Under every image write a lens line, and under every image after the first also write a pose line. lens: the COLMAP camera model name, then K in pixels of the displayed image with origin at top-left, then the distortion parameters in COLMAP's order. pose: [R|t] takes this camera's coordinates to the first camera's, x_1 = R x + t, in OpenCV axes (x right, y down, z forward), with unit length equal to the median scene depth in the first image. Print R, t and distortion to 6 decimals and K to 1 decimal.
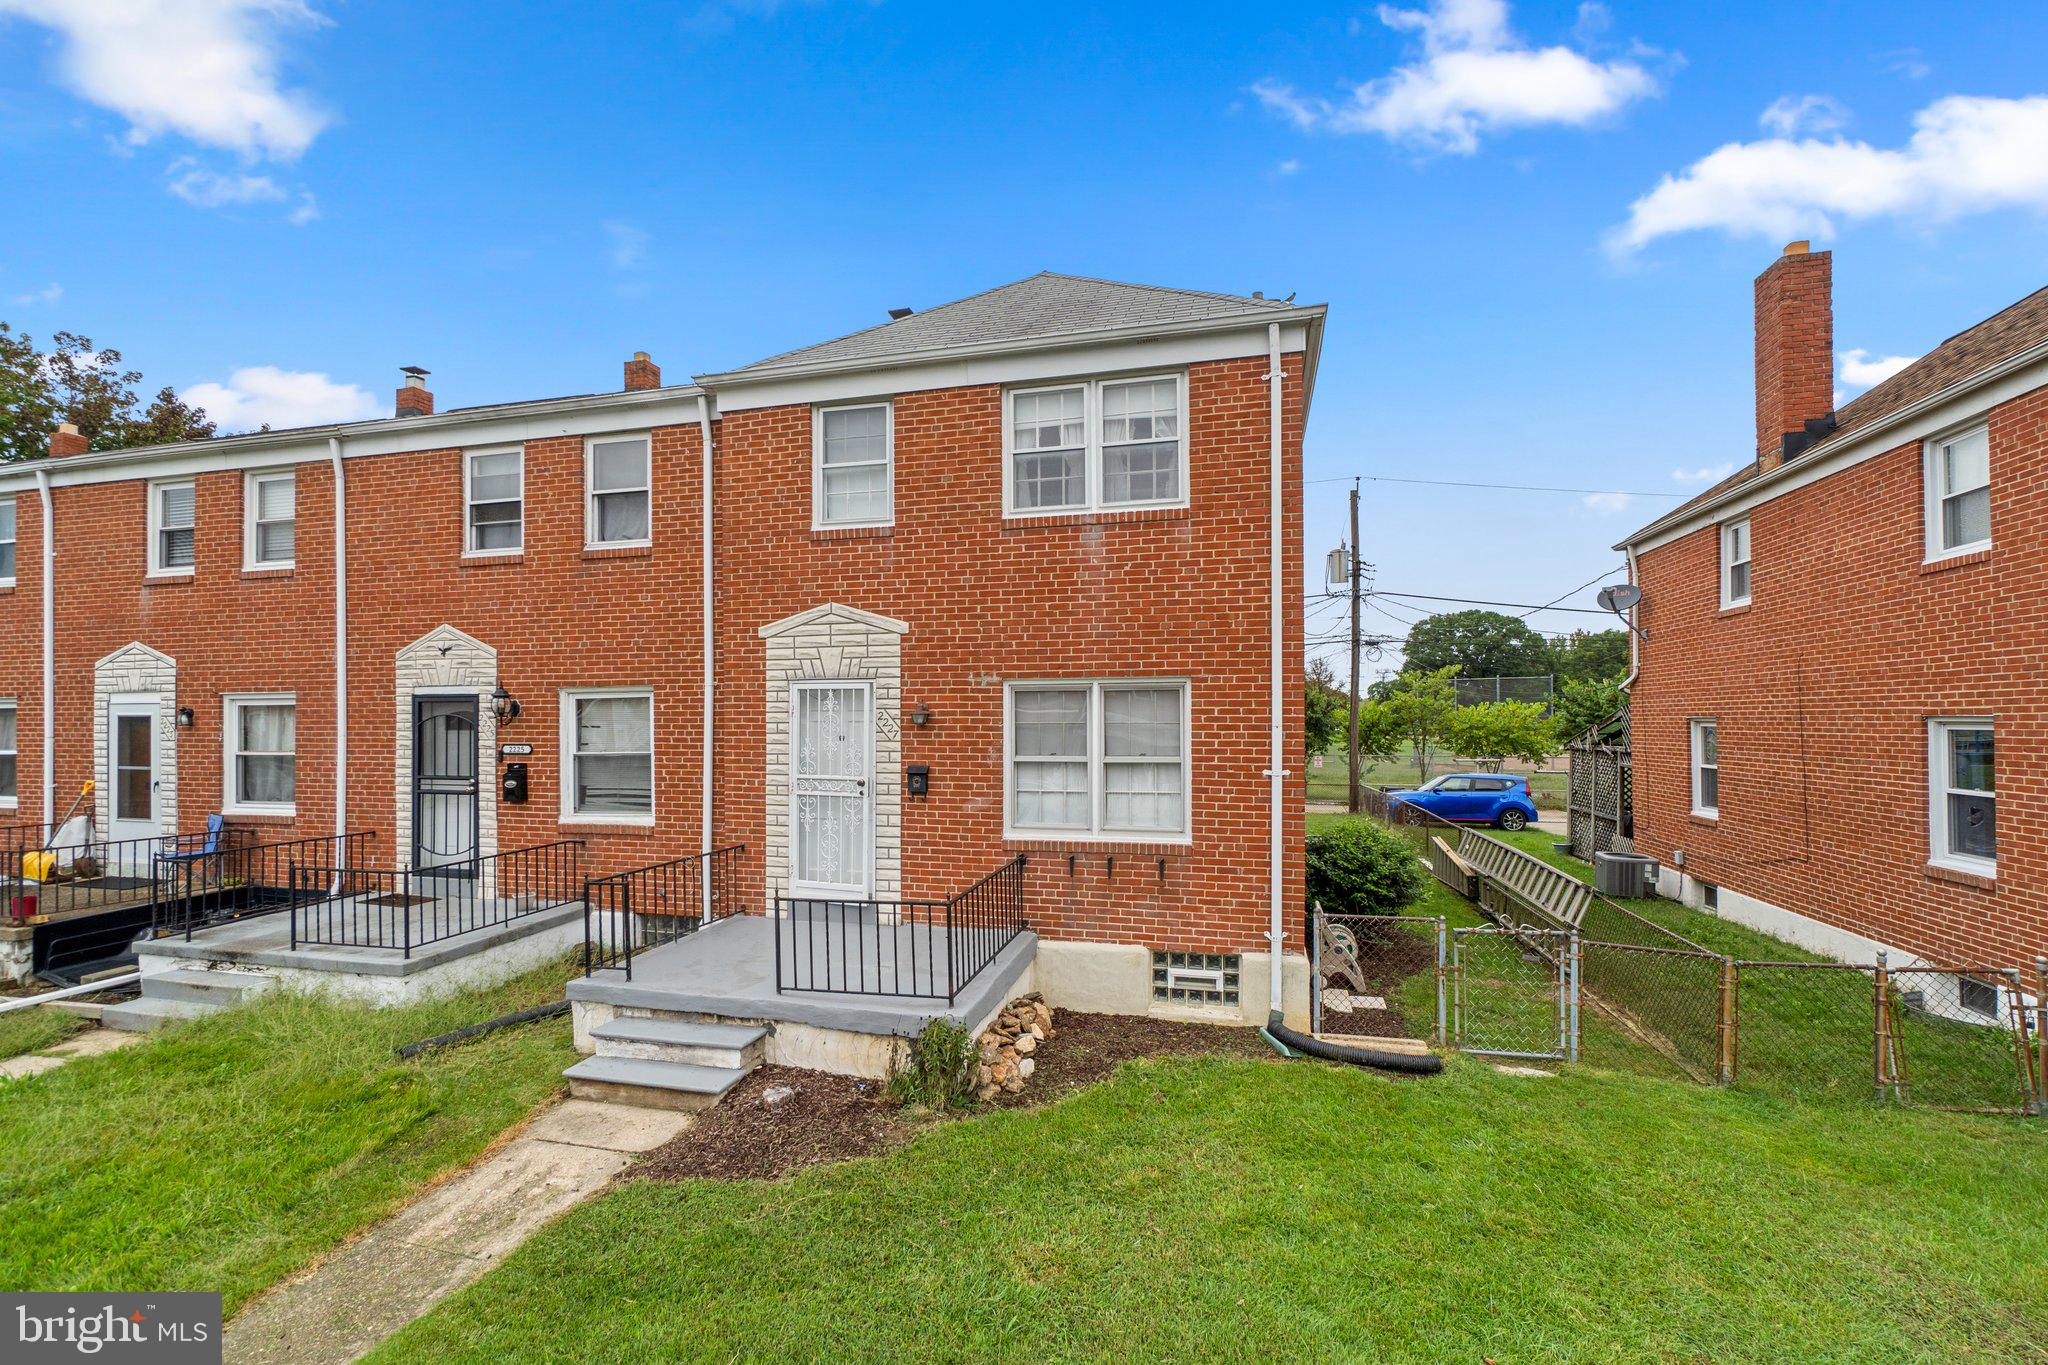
lens RADIAL K [[907.3, 0, 1033.5], [0, 907.3, 701.5], [0, 0, 1]] dist [-0.003730, -0.000225]
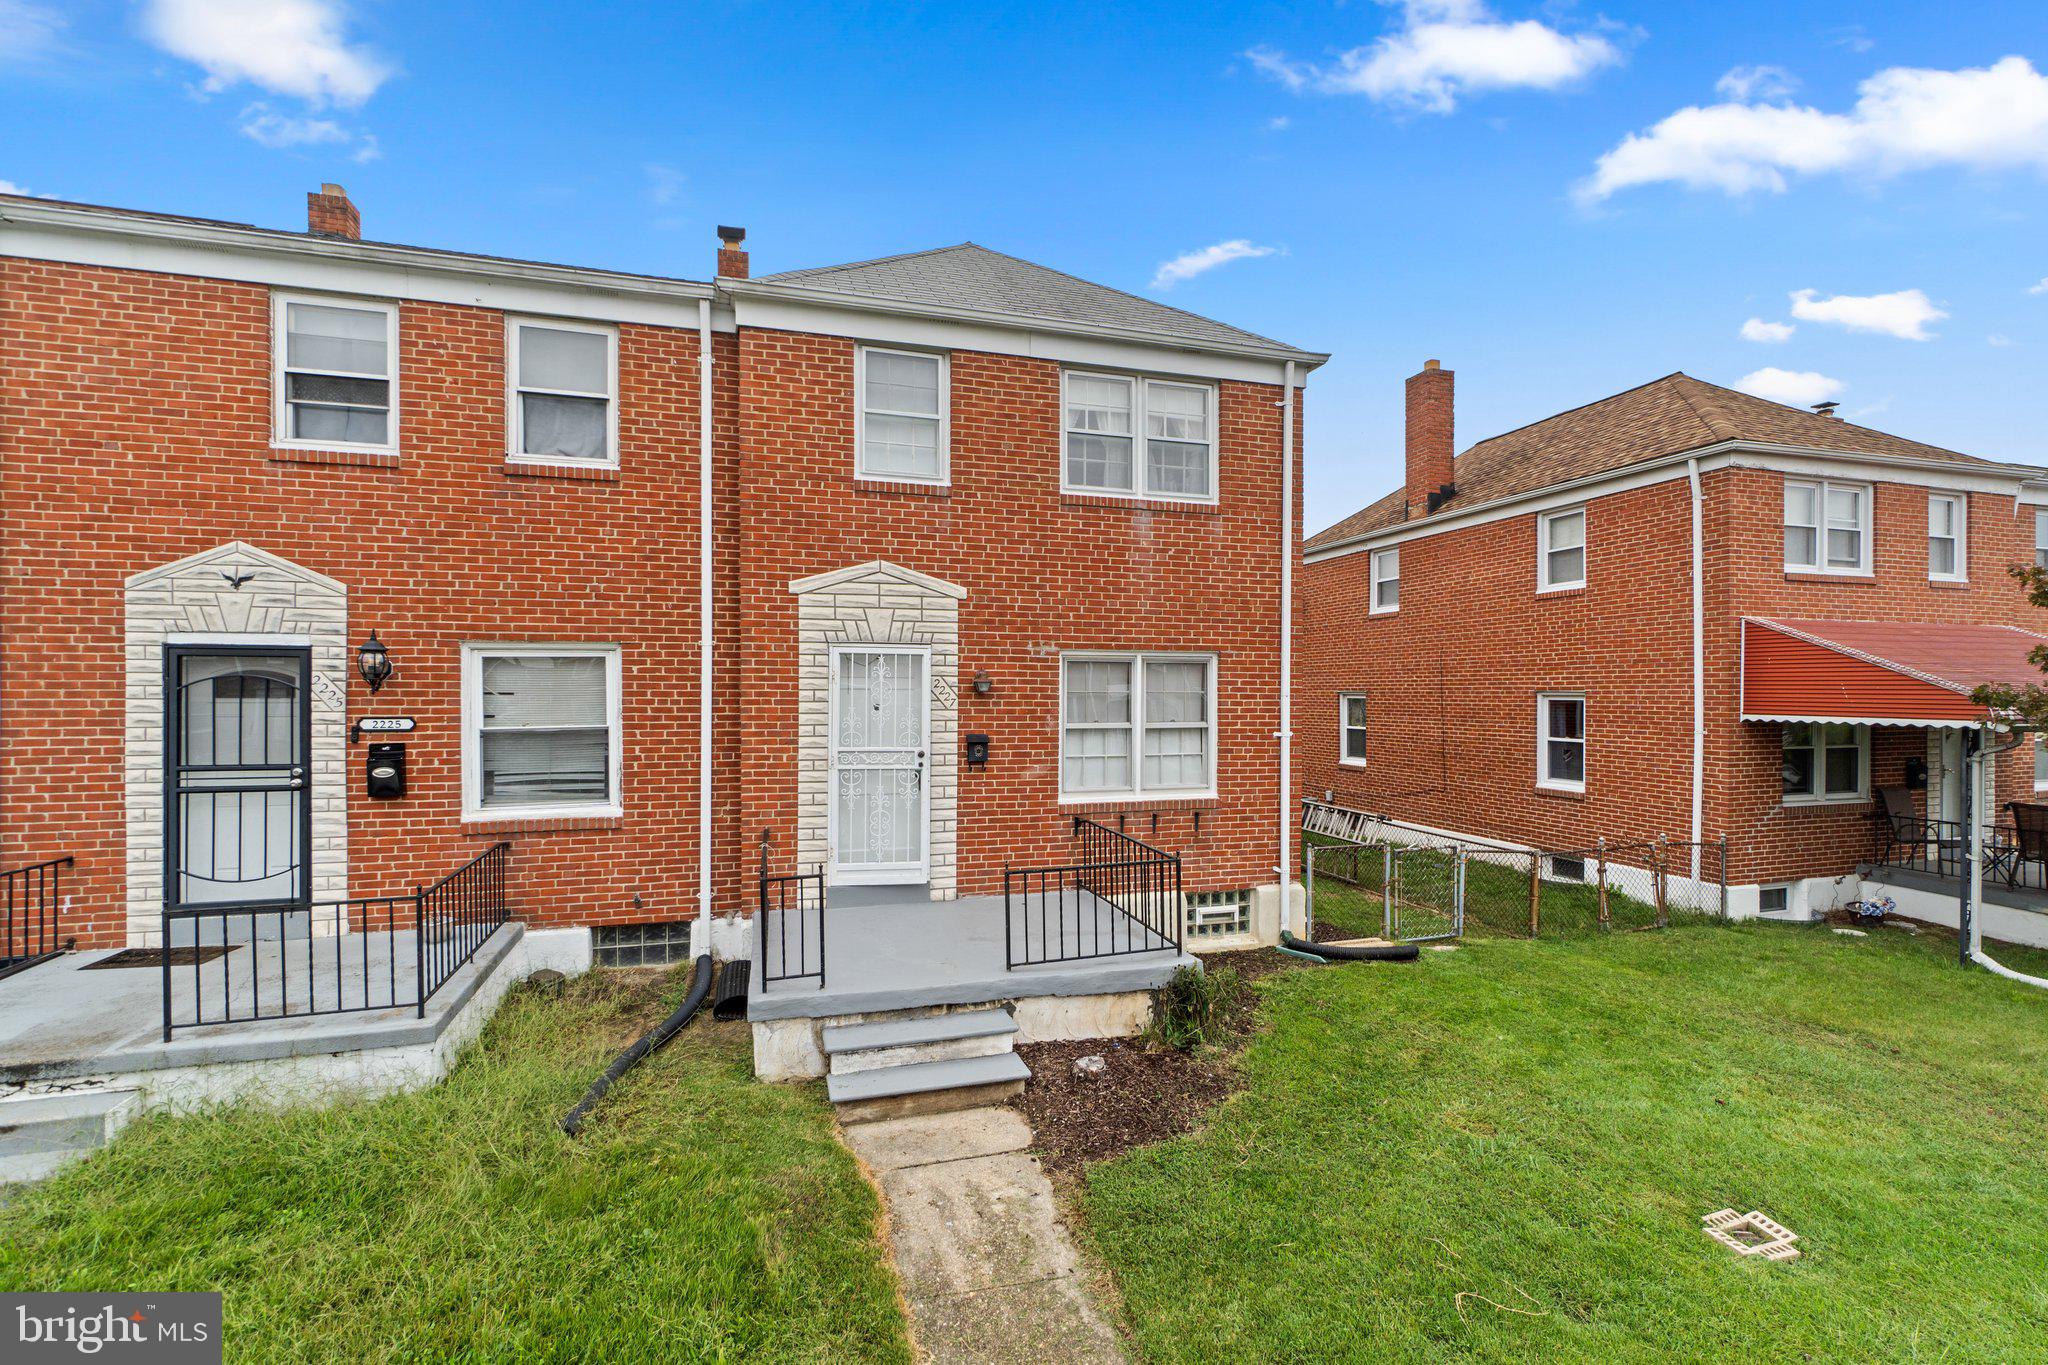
lens RADIAL K [[907.3, 0, 1040.8], [0, 907.3, 684.5], [0, 0, 1]] dist [-0.003730, -0.000225]
pose [[0.852261, 0.010490, 0.523012, -0.580038], [-0.015984, 0.999854, 0.005992, 0.009516], [-0.522873, -0.013466, 0.852304, 0.128735]]
